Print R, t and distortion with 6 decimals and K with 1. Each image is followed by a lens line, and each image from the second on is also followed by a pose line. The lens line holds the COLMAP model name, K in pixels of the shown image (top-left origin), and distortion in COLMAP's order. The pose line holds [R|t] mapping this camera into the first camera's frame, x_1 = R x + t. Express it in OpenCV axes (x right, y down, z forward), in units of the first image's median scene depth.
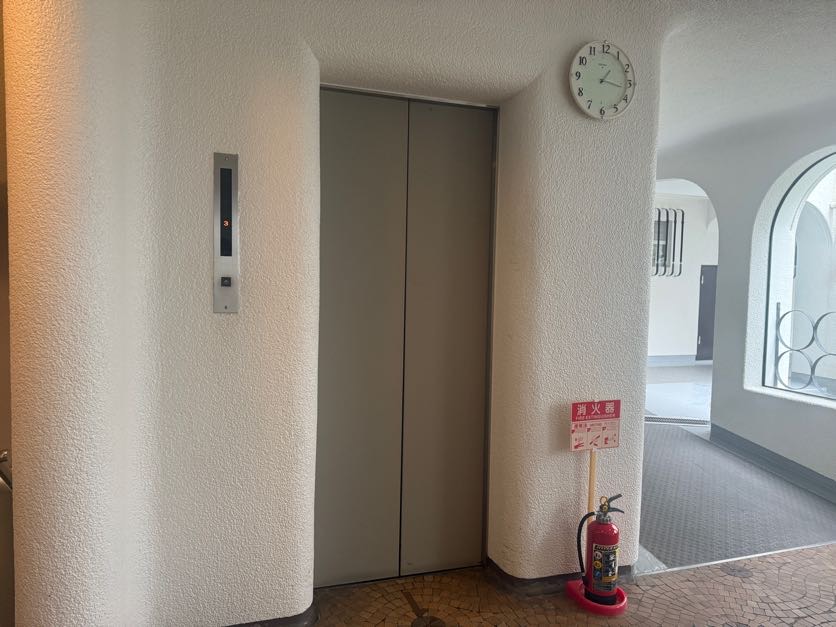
lens RADIAL K [[586.8, 0, 418.0], [0, 586.8, 313.5], [0, 0, 1]] dist [-0.001438, -0.000305]
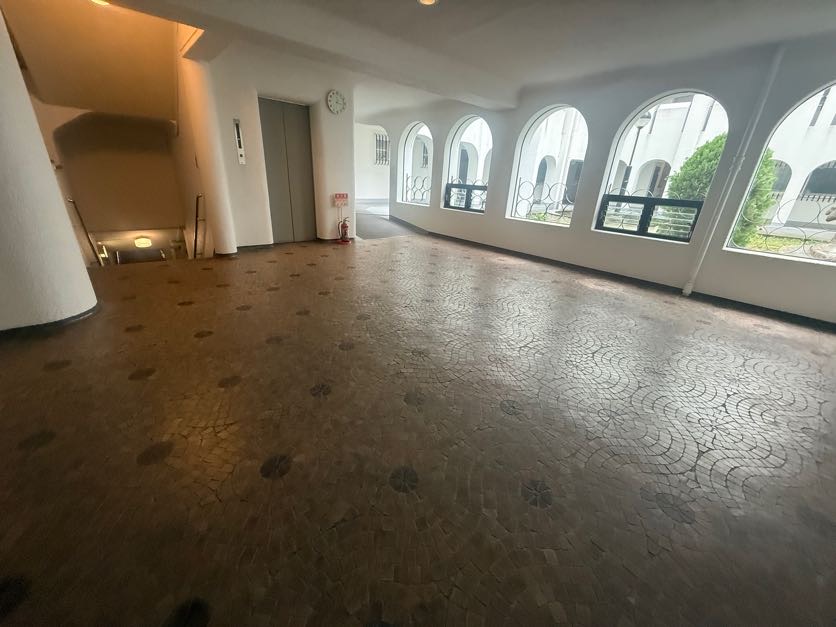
lens RADIAL K [[333.6, 0, 416.4], [0, 333.6, 314.0], [0, 0, 1]] dist [-0.000677, 0.000246]
pose [[0.925378, -0.117658, 0.360321, -0.140639], [-0.012967, 0.940221, 0.340318, 0.139734], [-0.378823, -0.319596, 0.868534, -1.436719]]
